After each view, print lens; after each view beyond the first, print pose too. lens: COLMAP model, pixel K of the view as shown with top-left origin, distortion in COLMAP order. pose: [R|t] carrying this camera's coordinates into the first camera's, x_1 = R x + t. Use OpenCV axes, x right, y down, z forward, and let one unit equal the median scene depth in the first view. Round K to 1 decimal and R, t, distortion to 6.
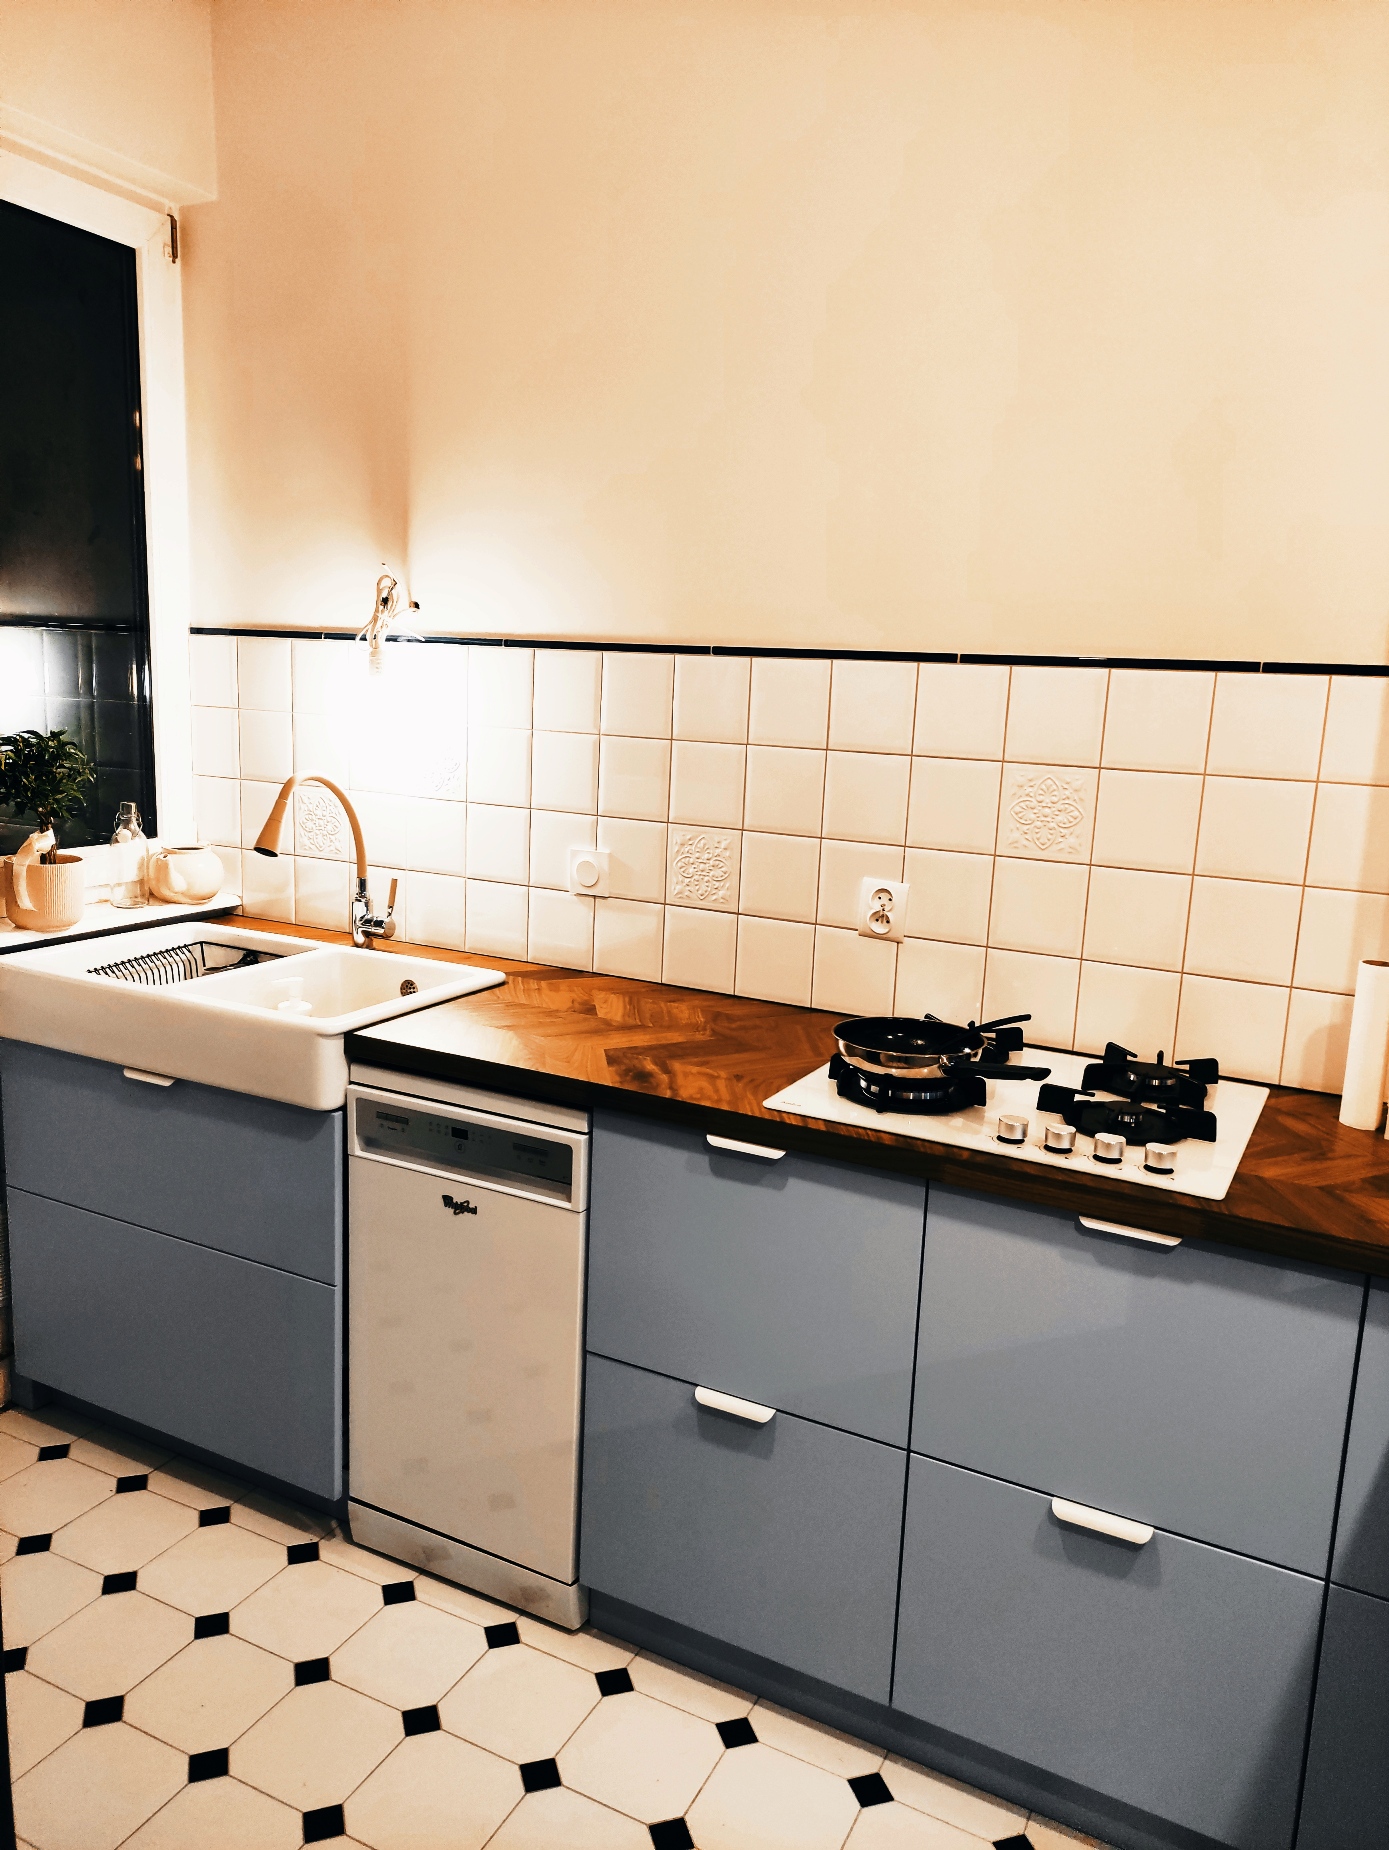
lens RADIAL K [[1363.7, 0, 691.5], [0, 1363.7, 917.4], [0, 0, 1]] dist [0.076182, -0.074054]
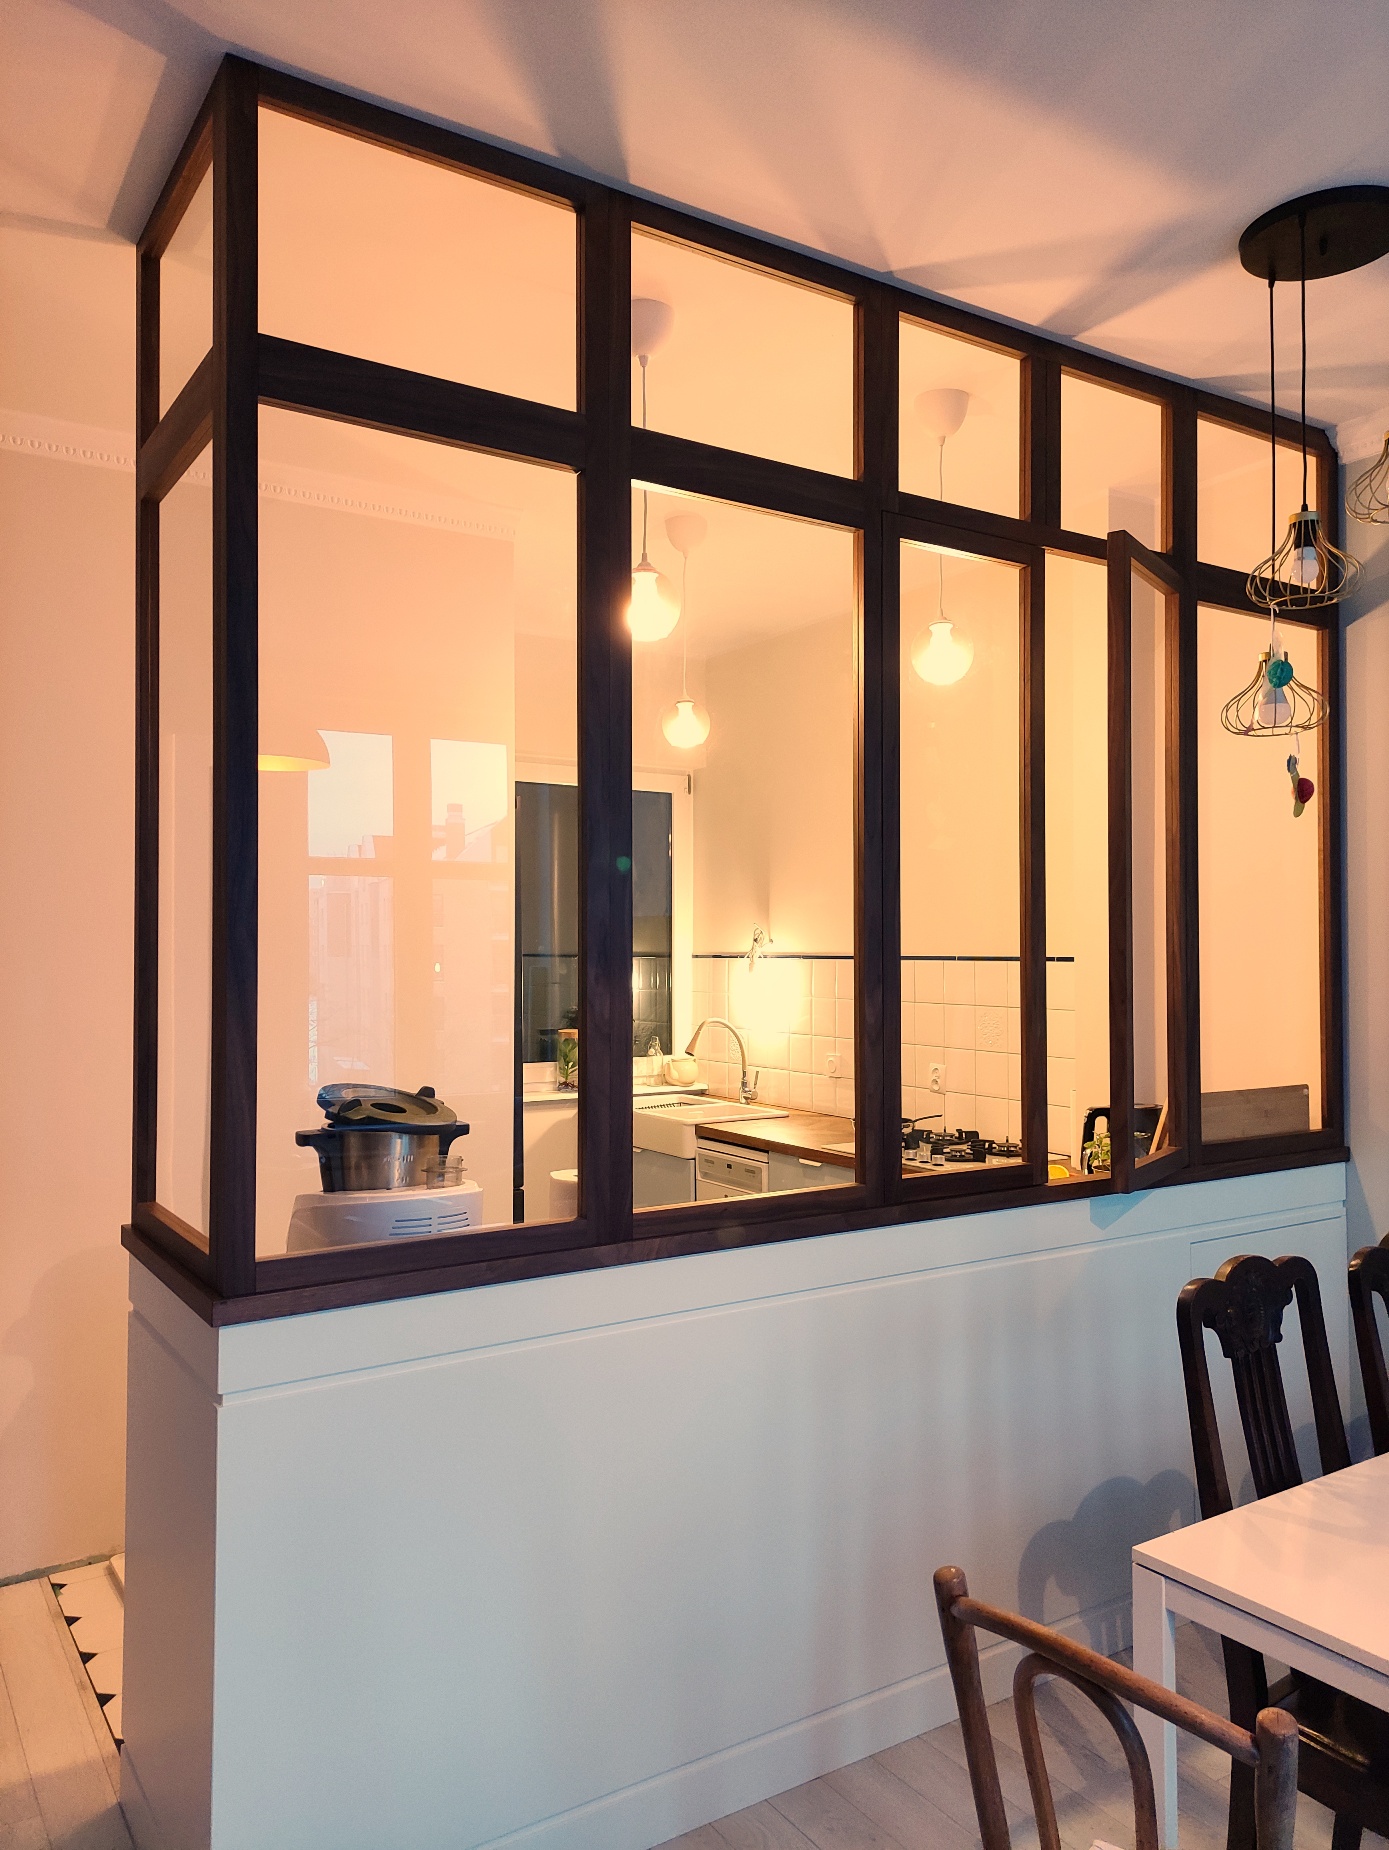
lens RADIAL K [[1363.7, 0, 691.5], [0, 1363.7, 917.4], [0, 0, 1]] dist [0.076182, -0.074054]
pose [[0.866759, -0.053997, -0.495796, 0.941780], [-0.051779, 0.979006, -0.197144, 0.201581], [0.496032, 0.196548, 0.845766, -1.079917]]
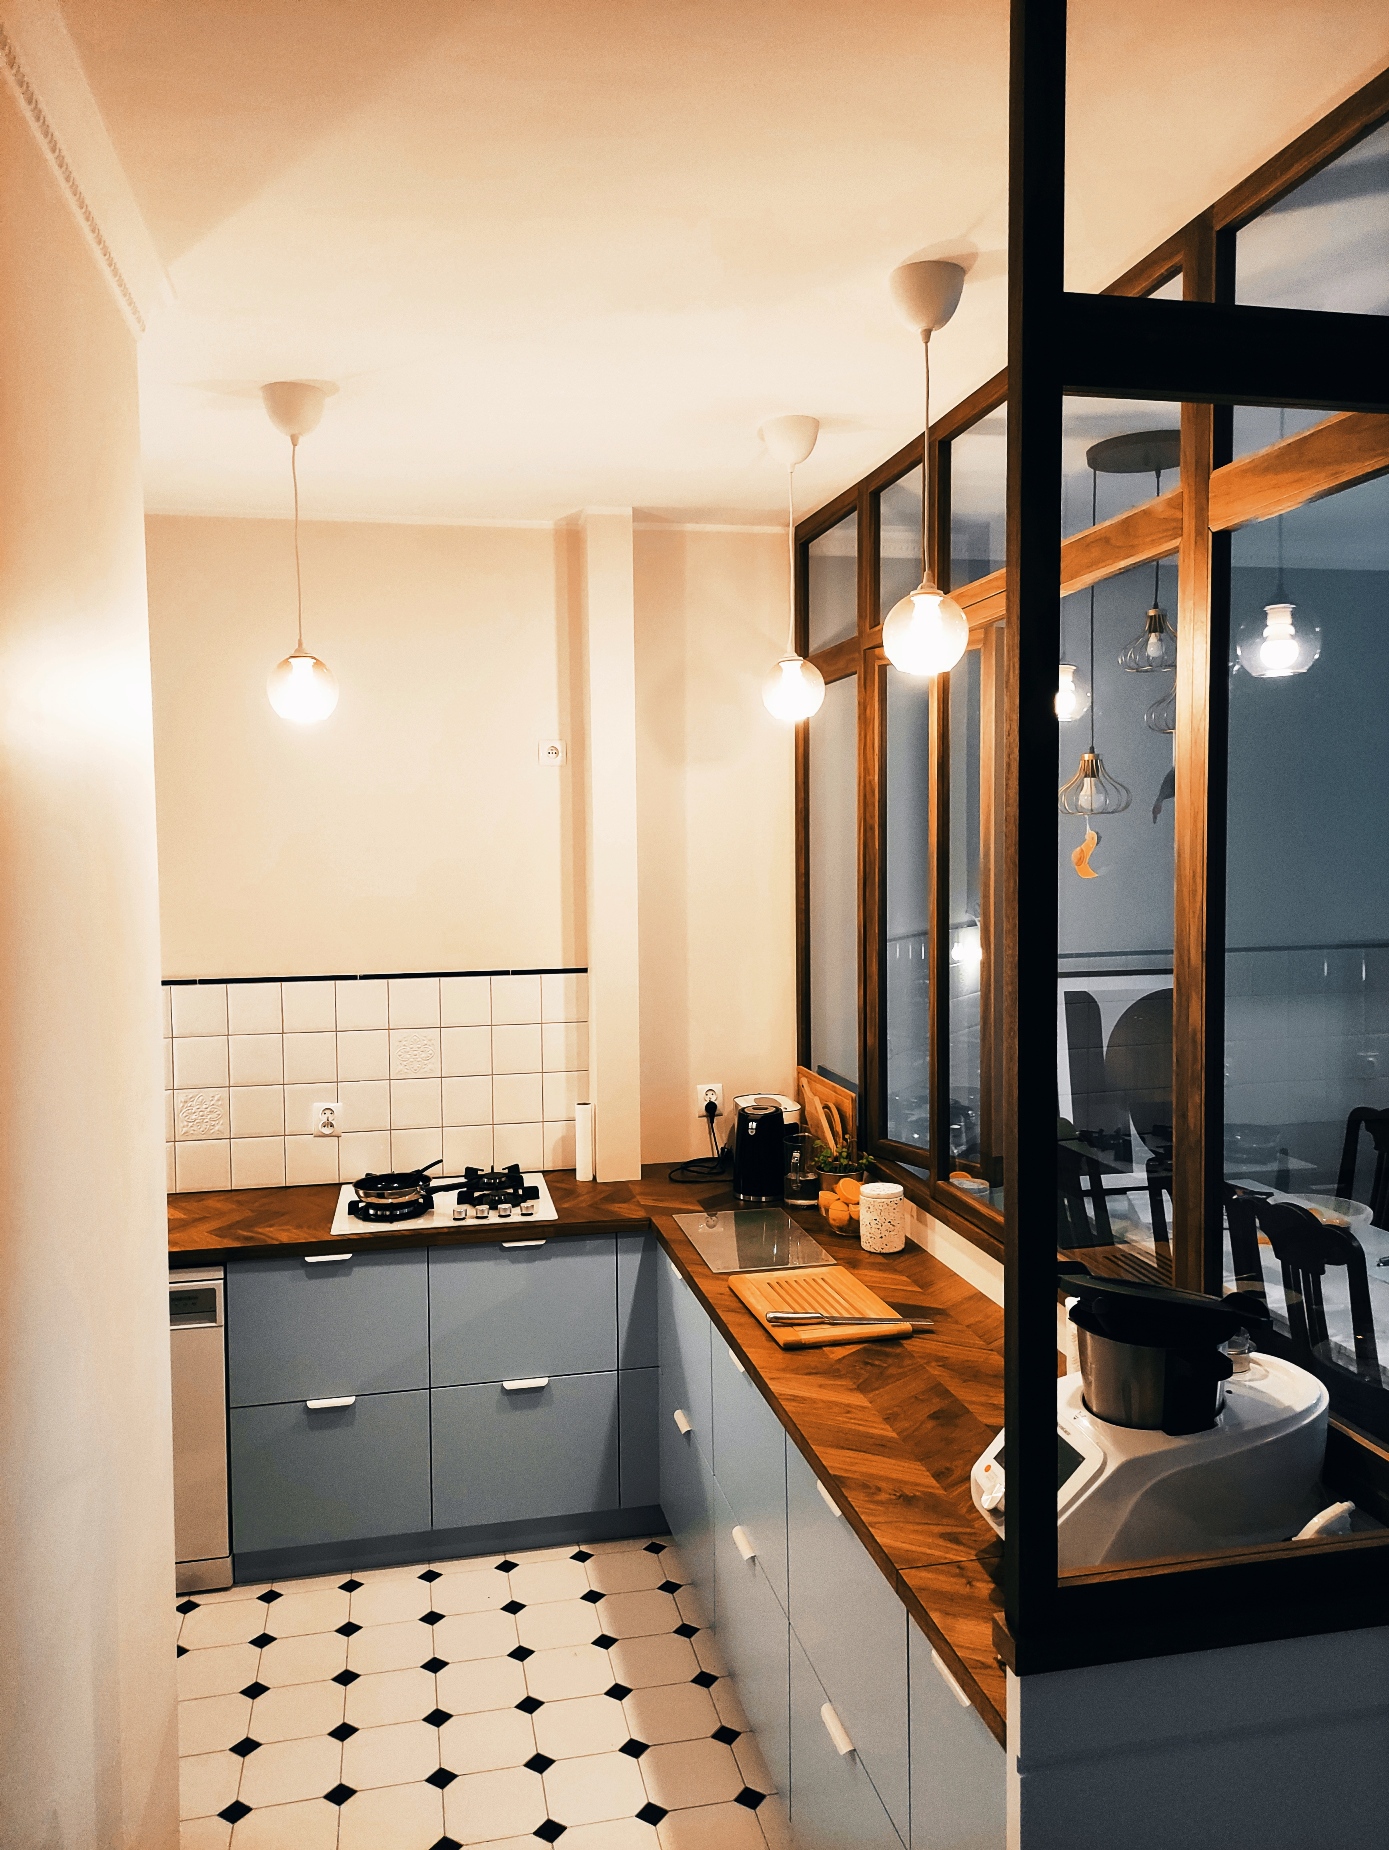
lens RADIAL K [[1363.7, 0, 691.5], [0, 1363.7, 917.4], [0, 0, 1]] dist [0.076182, -0.074054]
pose [[0.769621, -0.083284, 0.633045, -0.650919], [0.155422, 0.986071, -0.059225, -0.093348], [-0.619295, 0.143970, 0.771846, -0.749275]]
